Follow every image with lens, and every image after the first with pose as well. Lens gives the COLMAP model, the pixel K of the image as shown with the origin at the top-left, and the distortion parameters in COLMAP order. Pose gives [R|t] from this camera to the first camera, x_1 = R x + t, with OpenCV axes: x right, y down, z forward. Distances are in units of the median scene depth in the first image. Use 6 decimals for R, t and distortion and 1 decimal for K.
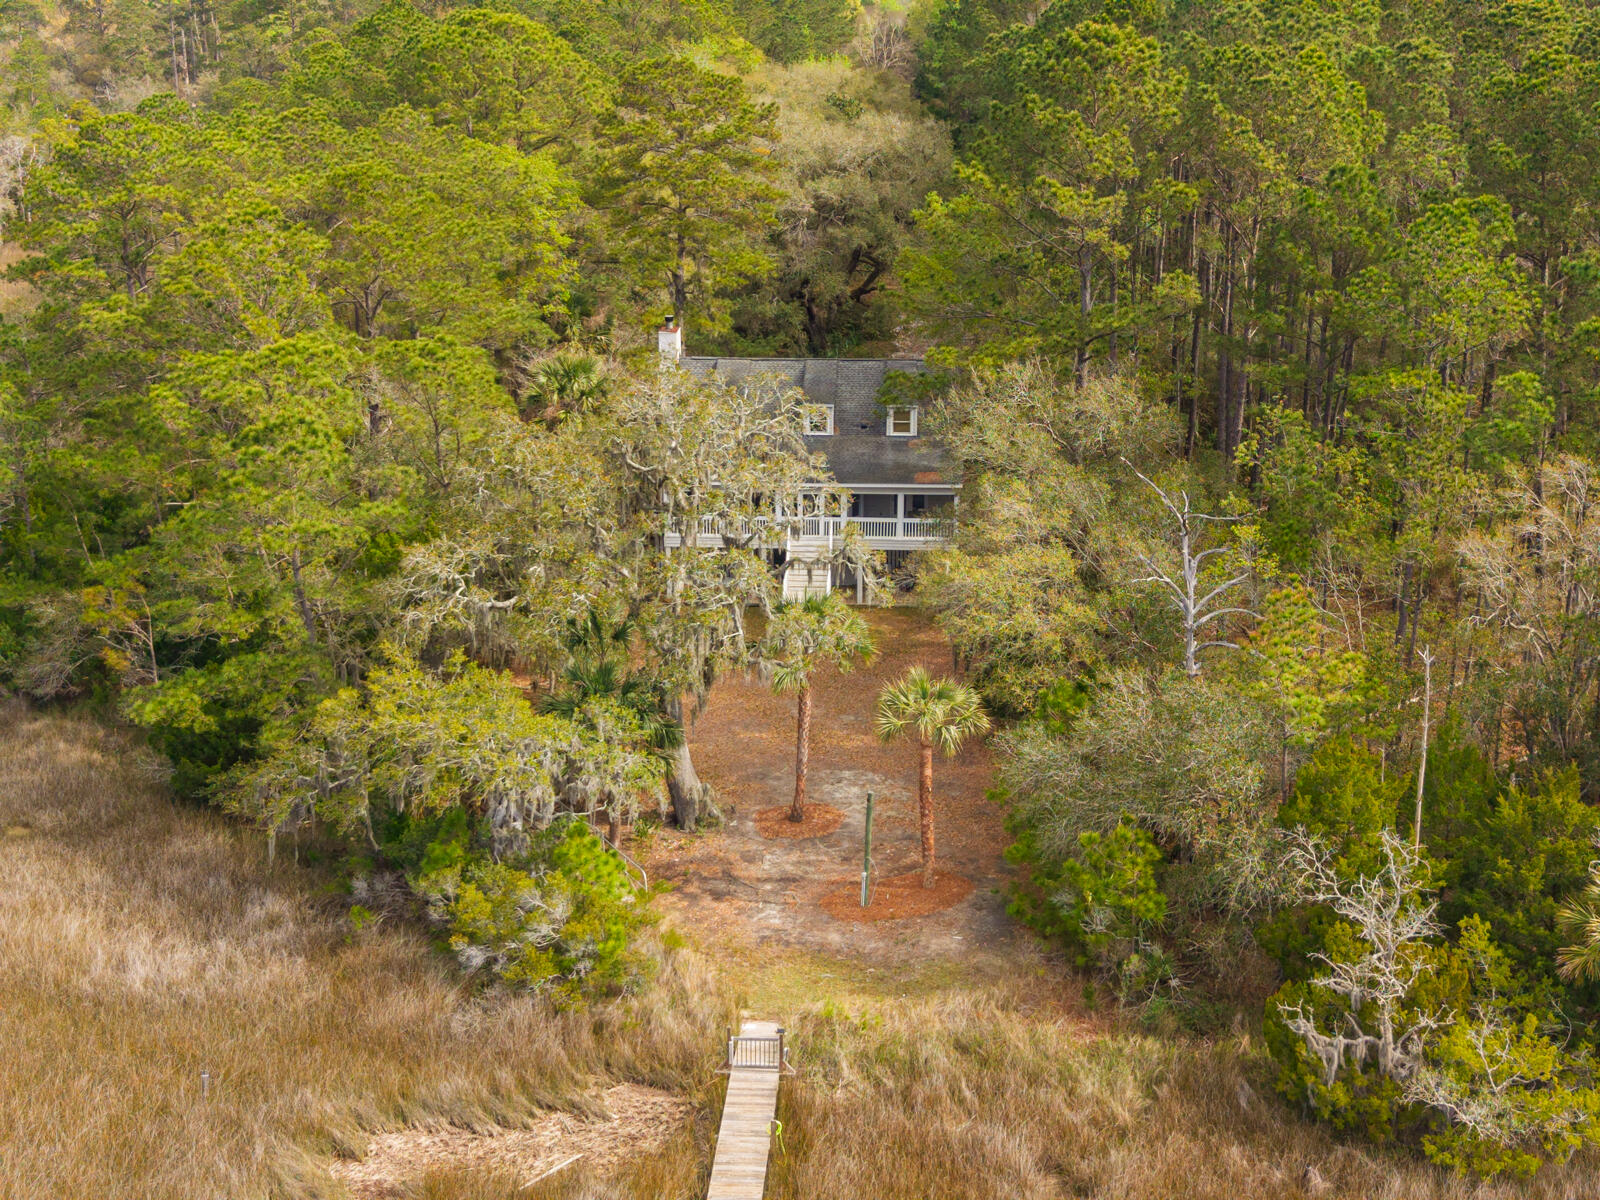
lens RADIAL K [[2117.6, 0, 793.9], [0, 2117.6, 625.7], [0, 0, 1]] dist [0.200117, -0.697421]
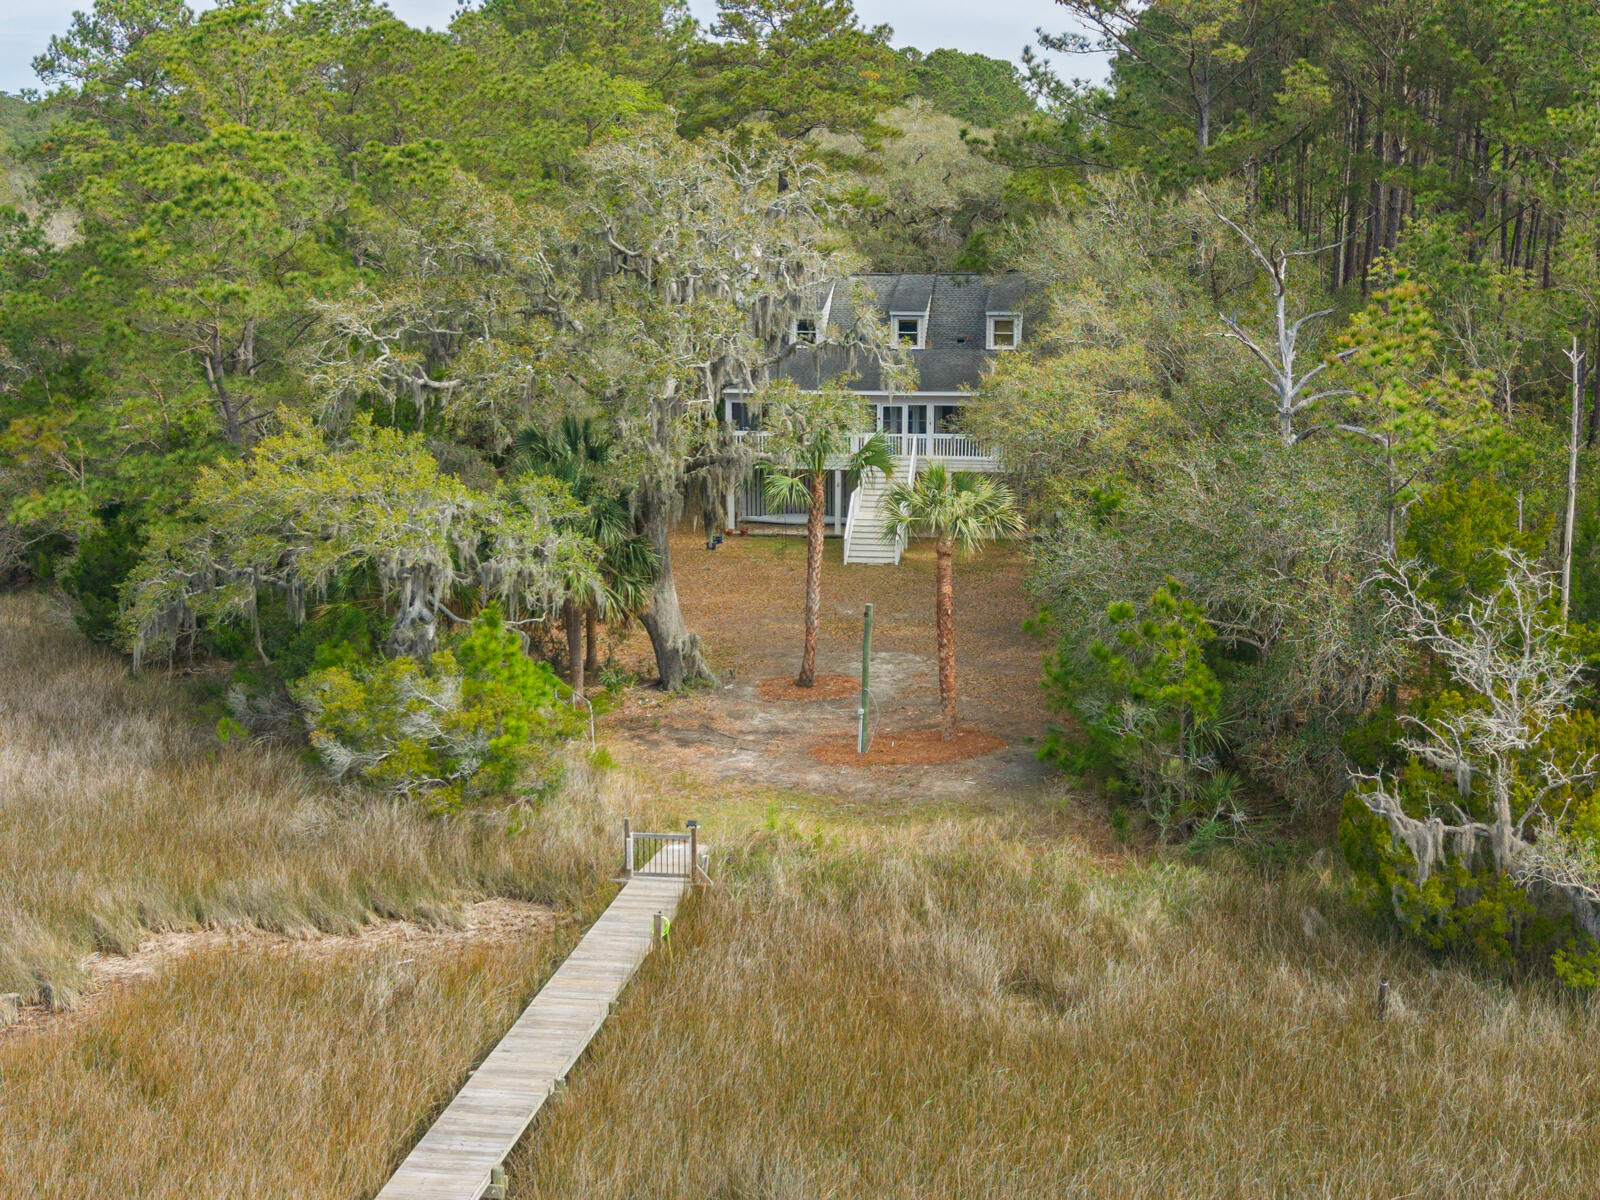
lens RADIAL K [[2117.6, 0, 793.9], [0, 2117.6, 625.7], [0, 0, 1]] dist [0.200117, -0.697421]
pose [[0.993792, 0.018244, -0.109745, 0.100147], [-0.028562, 0.995239, -0.093189, 0.169417], [0.107523, 0.095745, 0.989582, 0.220888]]
